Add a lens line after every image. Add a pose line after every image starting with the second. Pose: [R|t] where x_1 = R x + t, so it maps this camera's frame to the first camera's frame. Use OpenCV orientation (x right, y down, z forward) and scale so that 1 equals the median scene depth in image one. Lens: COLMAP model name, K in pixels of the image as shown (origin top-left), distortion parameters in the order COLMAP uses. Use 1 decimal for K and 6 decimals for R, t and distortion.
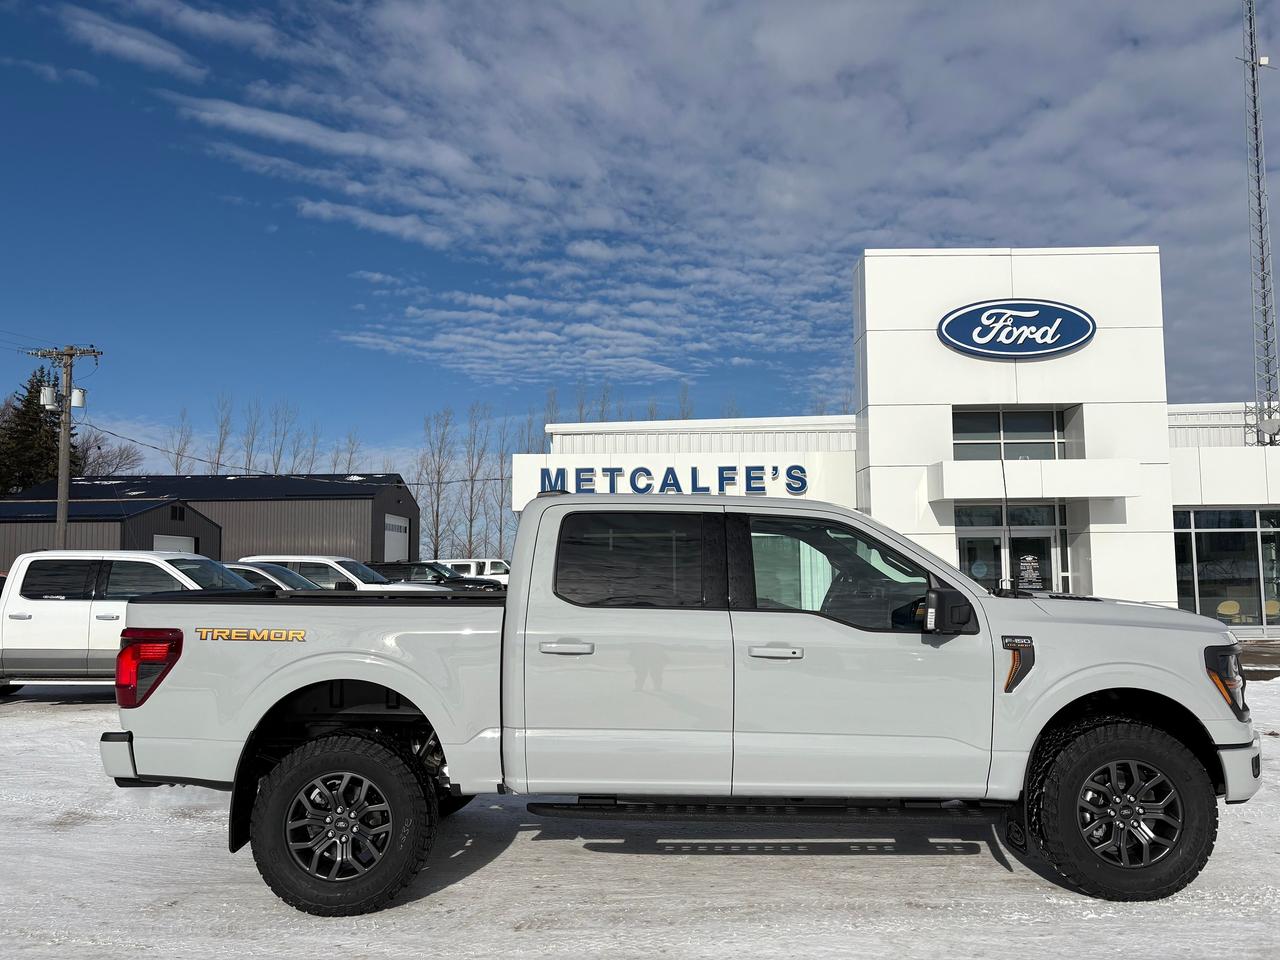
lens RADIAL K [[966.2, 0, 625.3], [0, 966.2, 520.8], [0, 0, 1]] dist [0.052196, -0.048855]
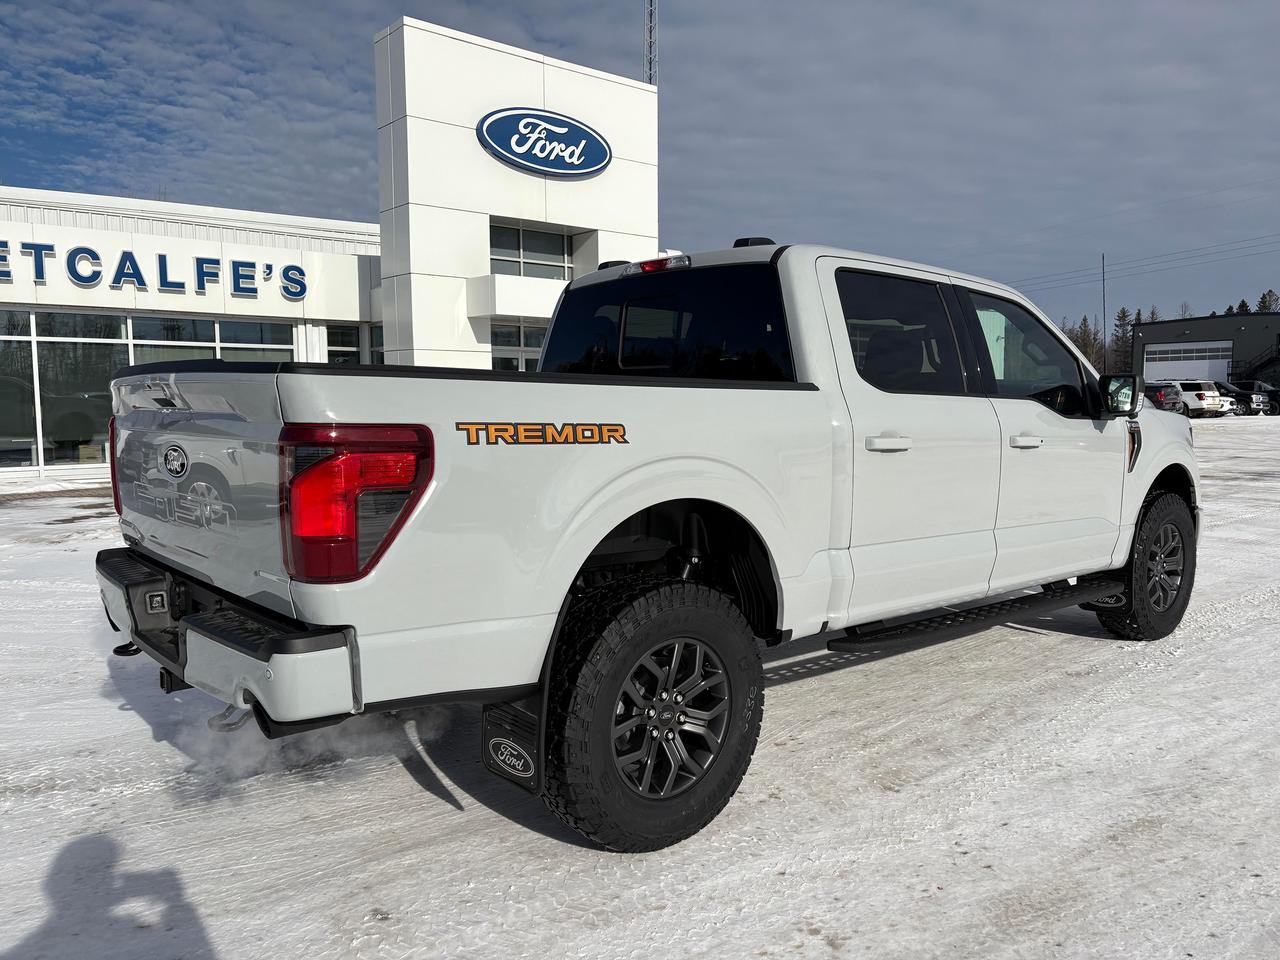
lens RADIAL K [[966.2, 0, 651.7], [0, 966.2, 518.2], [0, 0, 1]] dist [0.052196, -0.048855]
pose [[0.754241, -0.076235, 0.652158, -0.191483], [-0.035724, 0.987001, 0.156693, 0.020084], [-0.655626, -0.141482, 0.741713, 0.141994]]
